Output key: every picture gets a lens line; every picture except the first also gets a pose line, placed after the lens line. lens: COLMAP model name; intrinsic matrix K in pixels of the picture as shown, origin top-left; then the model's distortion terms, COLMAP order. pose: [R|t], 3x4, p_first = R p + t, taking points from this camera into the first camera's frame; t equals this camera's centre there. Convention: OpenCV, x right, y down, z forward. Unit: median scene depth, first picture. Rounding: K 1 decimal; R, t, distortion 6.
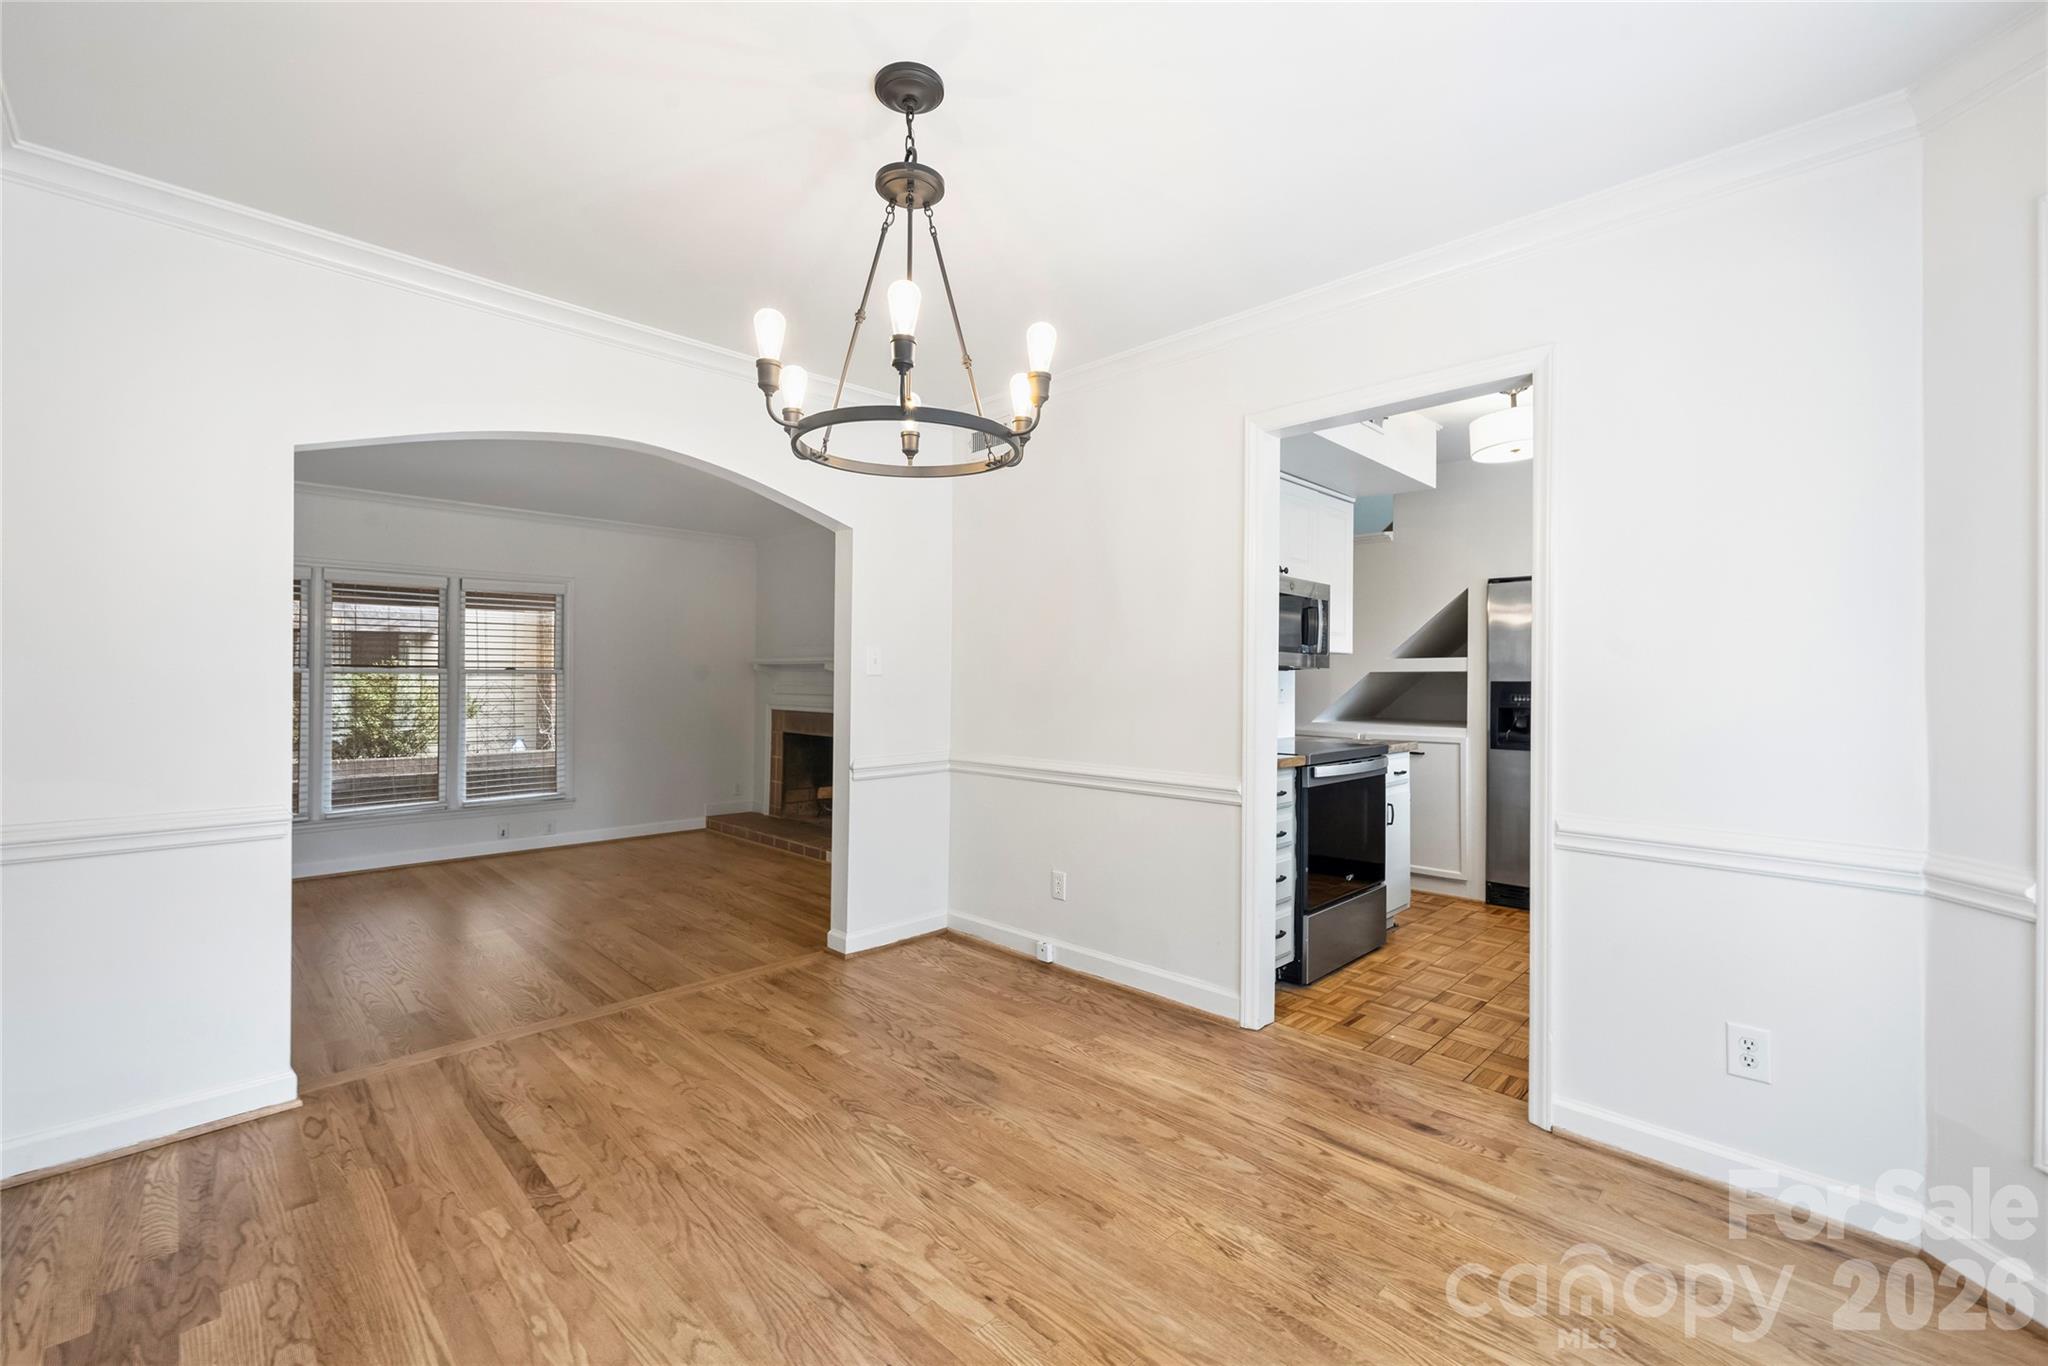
lens RADIAL K [[861.2, 0, 1009.1], [0, 861.2, 671.5], [0, 0, 1]] dist [0.000154, -0.000002]
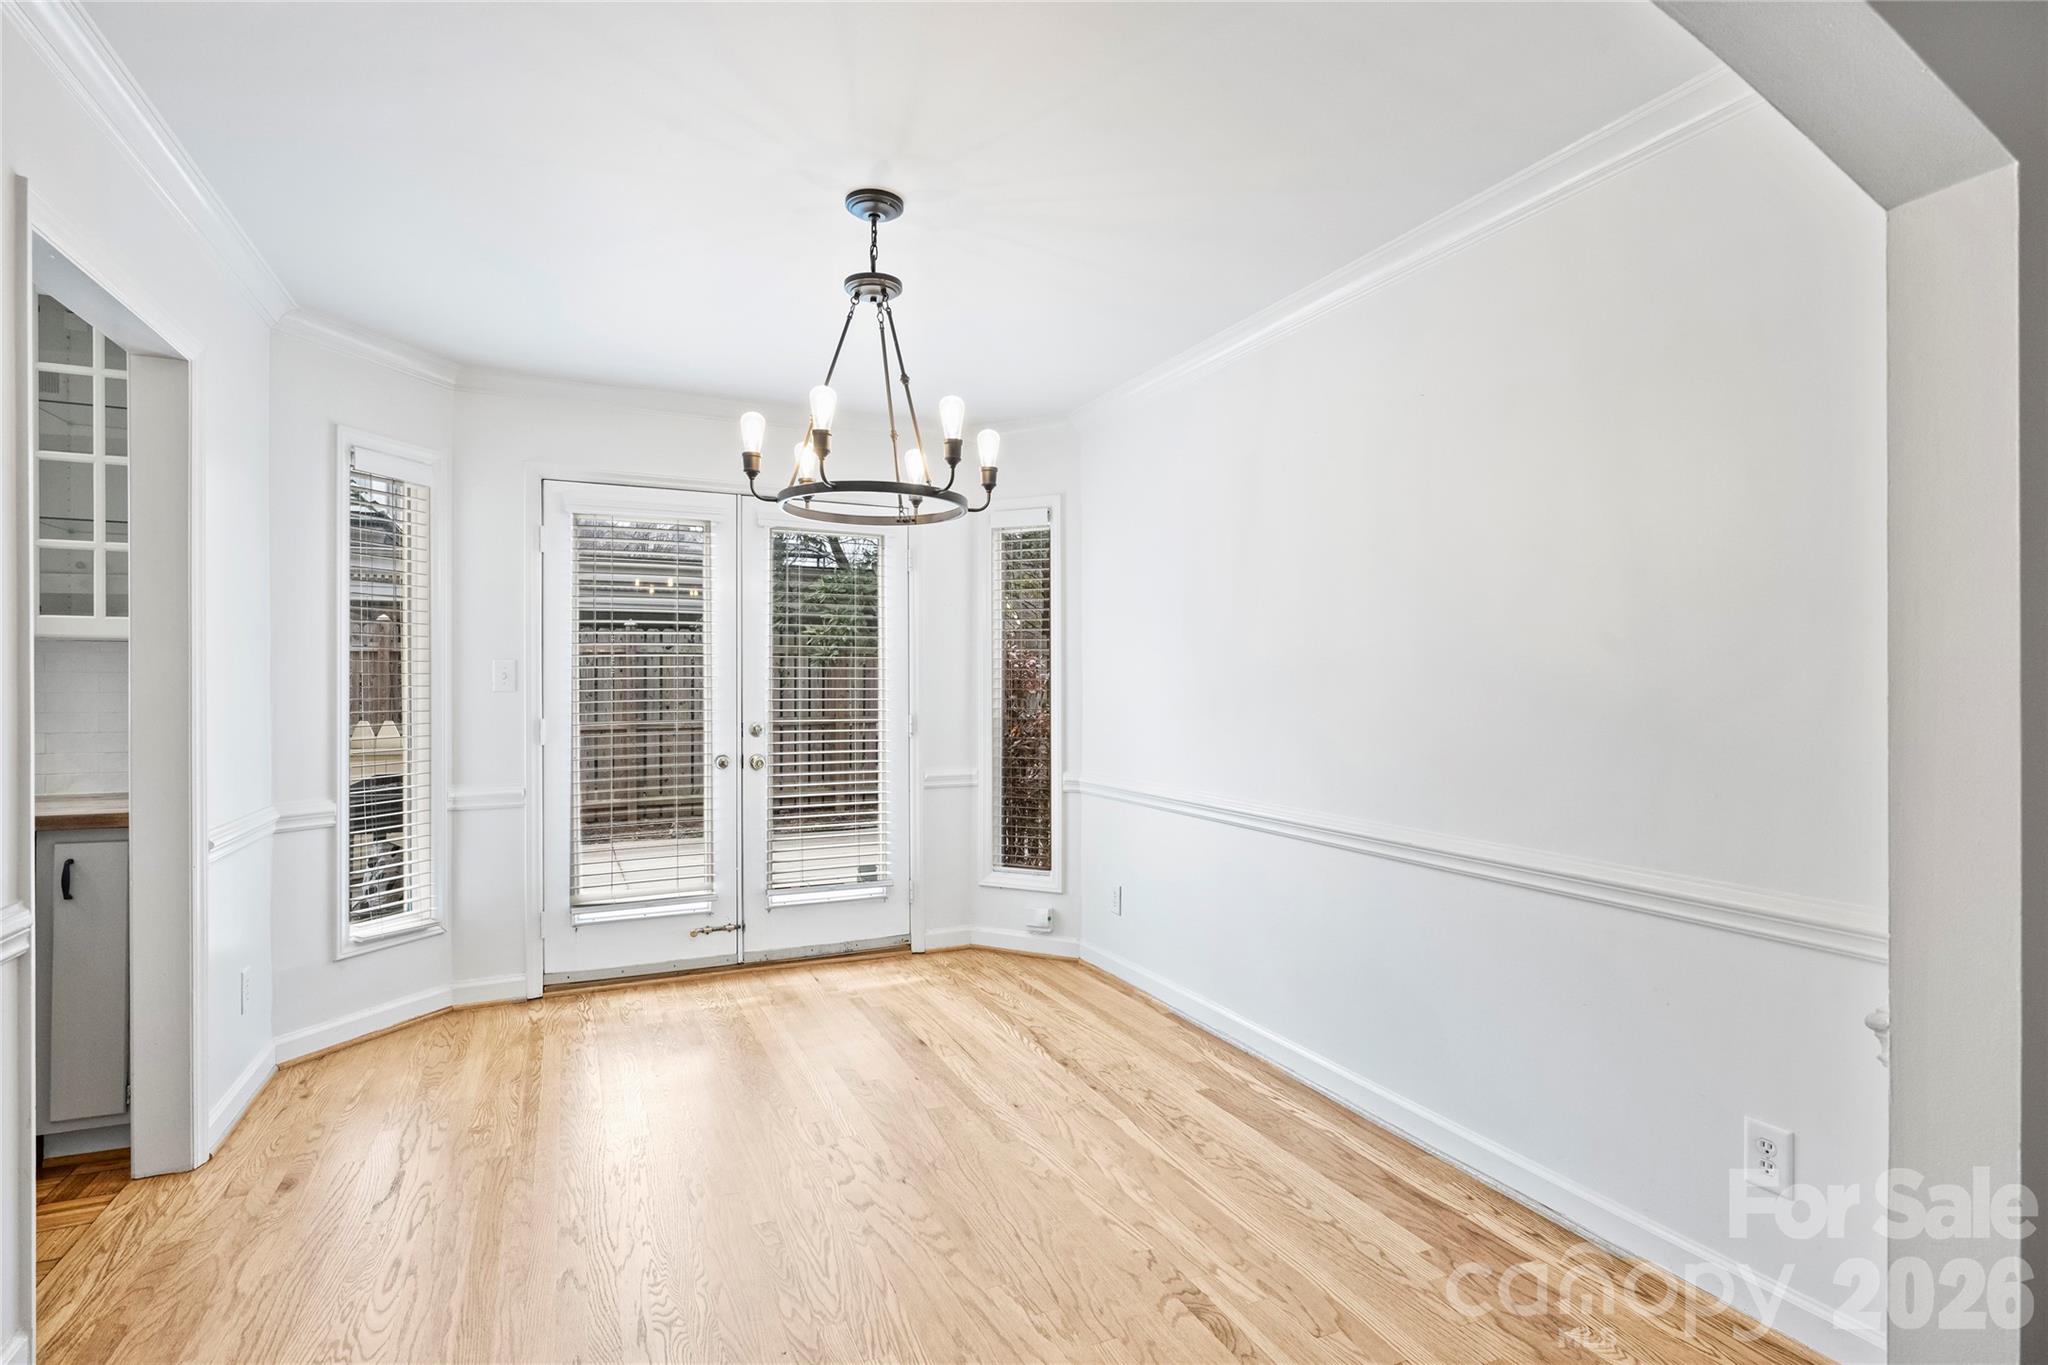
lens RADIAL K [[996.2, 0, 1024.0], [0, 996.2, 682.5], [0, 0, 1]] dist [-0.001569, -0.000221]
pose [[-0.940853, -0.008299, 0.338714, -0.623269], [-0.011279, 0.999913, -0.006830, -0.008109], [-0.338628, -0.010247, -0.940864, 1.770756]]
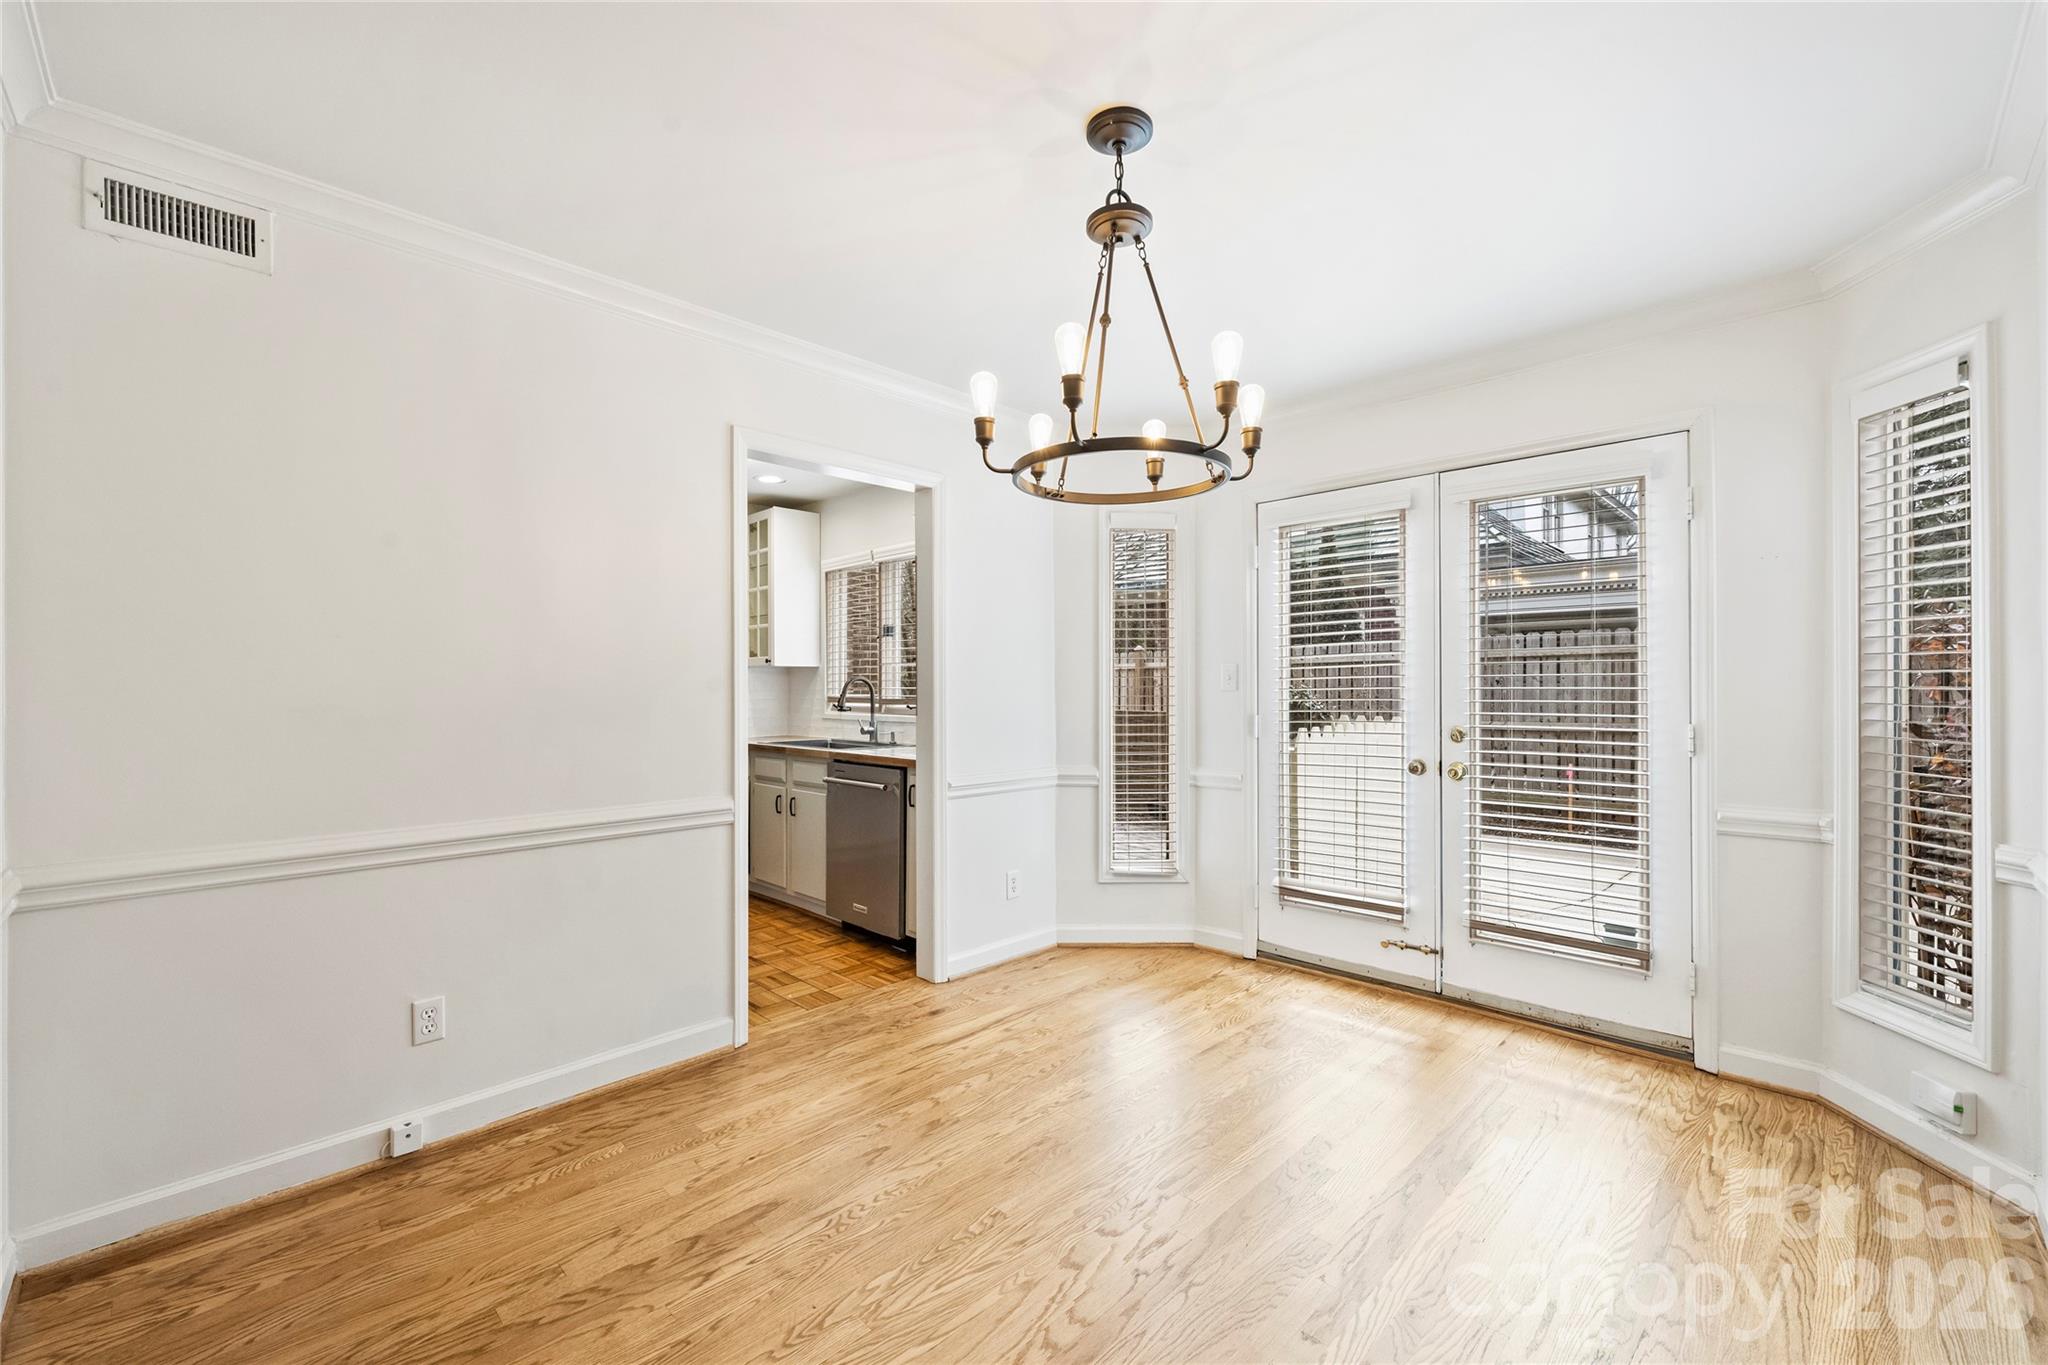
lens RADIAL K [[837.9, 0, 1024.0], [0, 837.9, 682.5], [0, 0, 1]] dist [-0.000345, -0.000017]
pose [[-0.013280, -0.002302, 0.999909, -0.900456], [-0.005526, 0.999982, 0.002229, -0.011307], [-0.999897, -0.005496, -0.013293, 0.894186]]
